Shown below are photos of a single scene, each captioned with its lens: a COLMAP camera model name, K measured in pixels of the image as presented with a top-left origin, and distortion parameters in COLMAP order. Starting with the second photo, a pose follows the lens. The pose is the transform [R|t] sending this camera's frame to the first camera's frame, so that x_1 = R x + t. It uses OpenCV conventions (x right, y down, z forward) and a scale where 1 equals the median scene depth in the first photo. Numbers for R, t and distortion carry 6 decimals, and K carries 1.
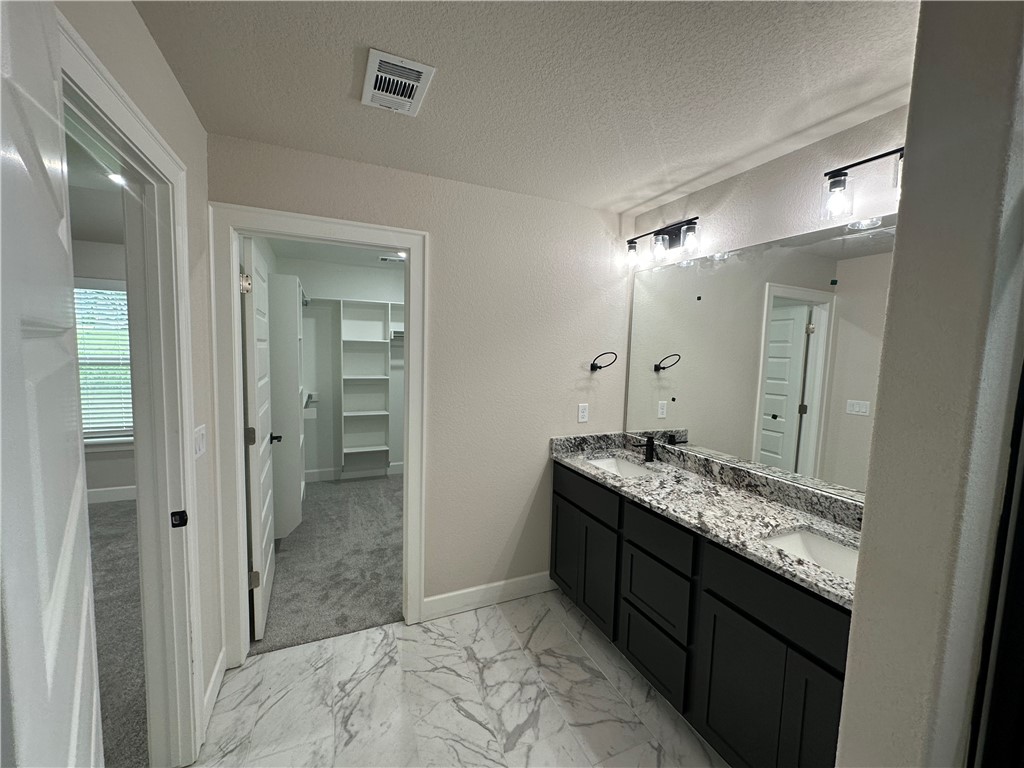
lens RADIAL K [[407.7, 0, 512.0], [0, 407.7, 384.0], [0, 0, 1]] dist [0.000050, 0.000109]
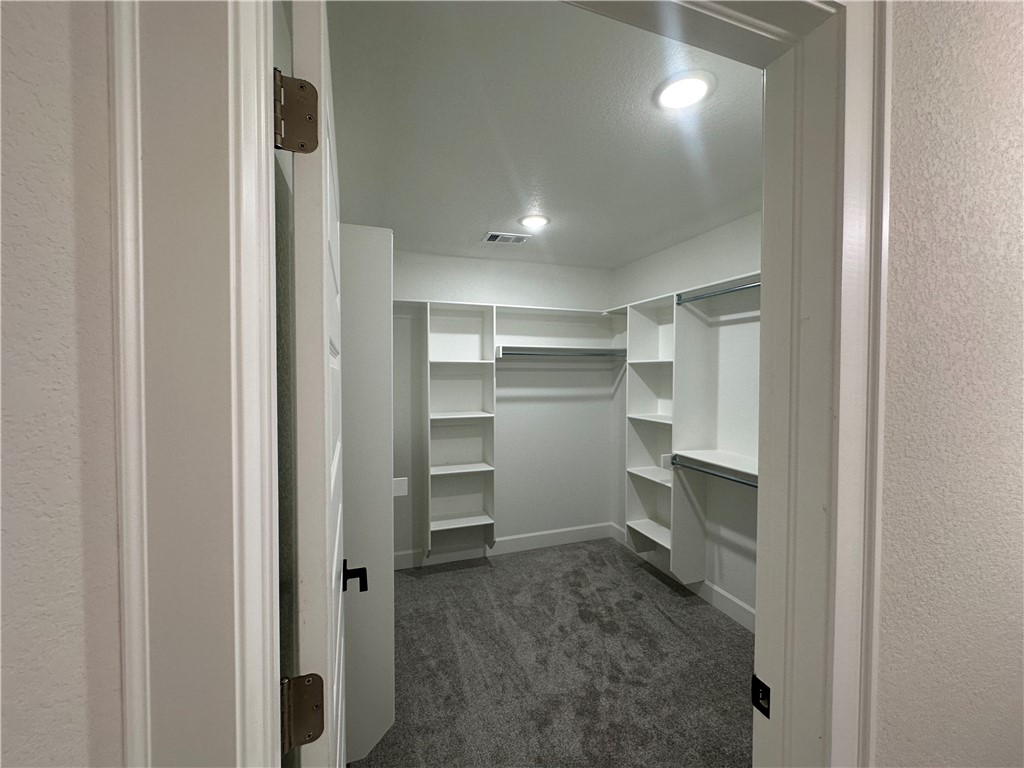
lens RADIAL K [[407.7, 0, 512.0], [0, 407.7, 384.0], [0, 0, 1]] dist [0.000050, 0.000109]
pose [[0.996325, -0.023938, -0.082245, -0.224115], [0.018633, 0.997733, -0.064669, -0.023985], [0.083607, 0.062899, 0.994512, 0.342591]]
